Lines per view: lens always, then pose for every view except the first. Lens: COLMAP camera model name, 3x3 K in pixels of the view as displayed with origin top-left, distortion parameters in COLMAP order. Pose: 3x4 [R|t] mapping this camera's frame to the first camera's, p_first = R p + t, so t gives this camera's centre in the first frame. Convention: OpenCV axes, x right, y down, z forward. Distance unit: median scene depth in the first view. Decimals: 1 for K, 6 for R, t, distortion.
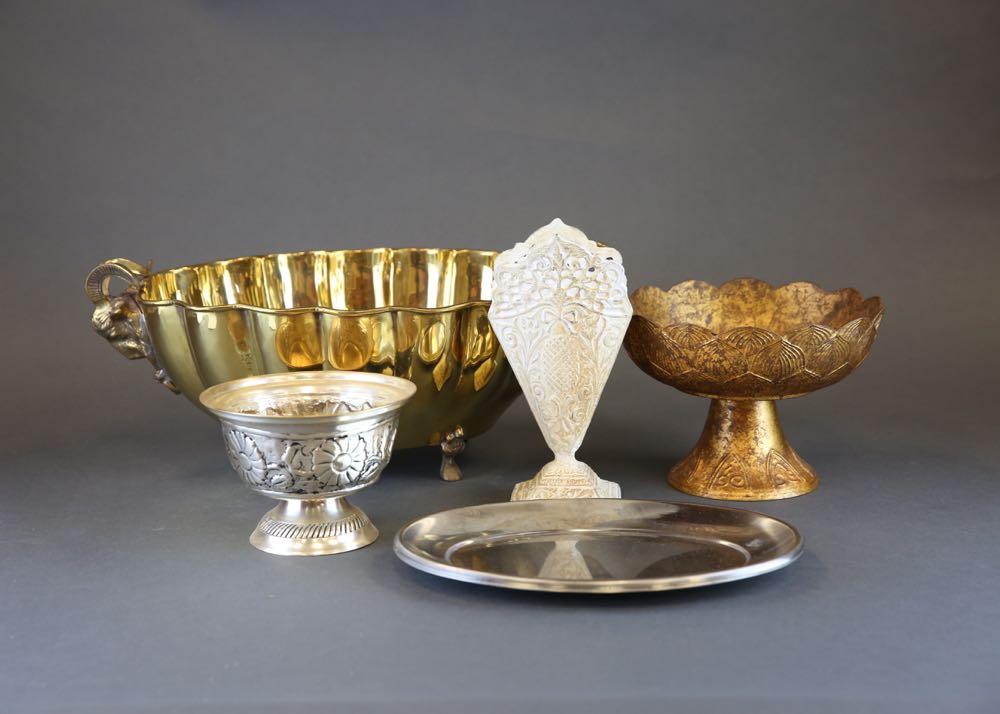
lens RADIAL K [[2025.9, 0, 499.3], [0, 2025.9, 356.6], [0, 0, 1]] dist [0.268449, 0.000000]
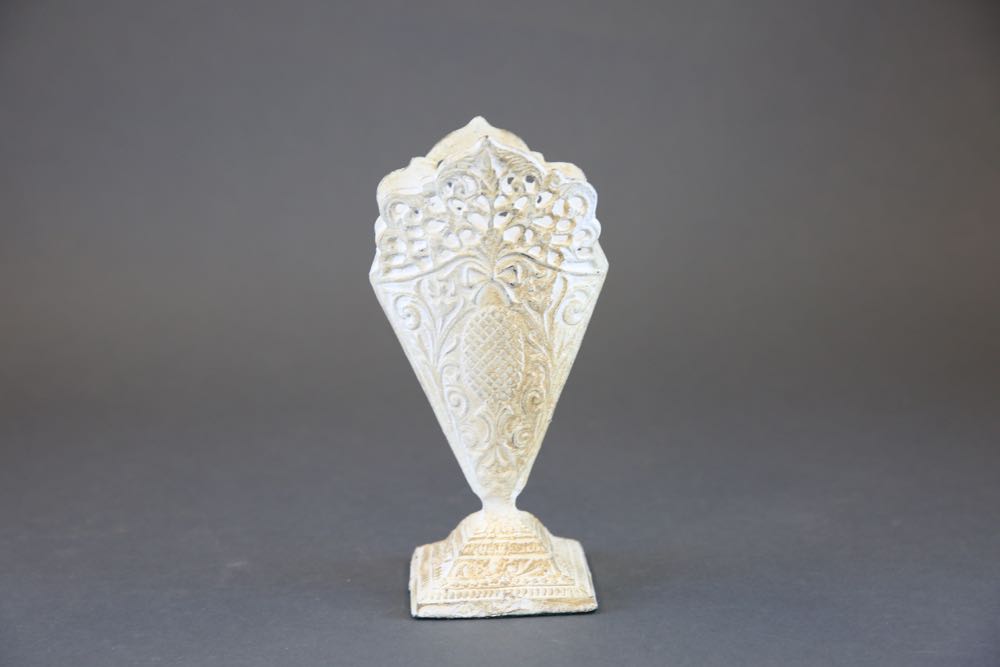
lens RADIAL K [[2411.0, 0, 500.3], [0, 2411.0, 333.9], [0, 0, 1]] dist [0.689628, 0.000000]
pose [[0.997848, -0.024112, 0.060983, -0.011444], [0.024221, 0.999706, -0.001050, -0.001809], [-0.060940, 0.002525, 0.998138, 0.283202]]
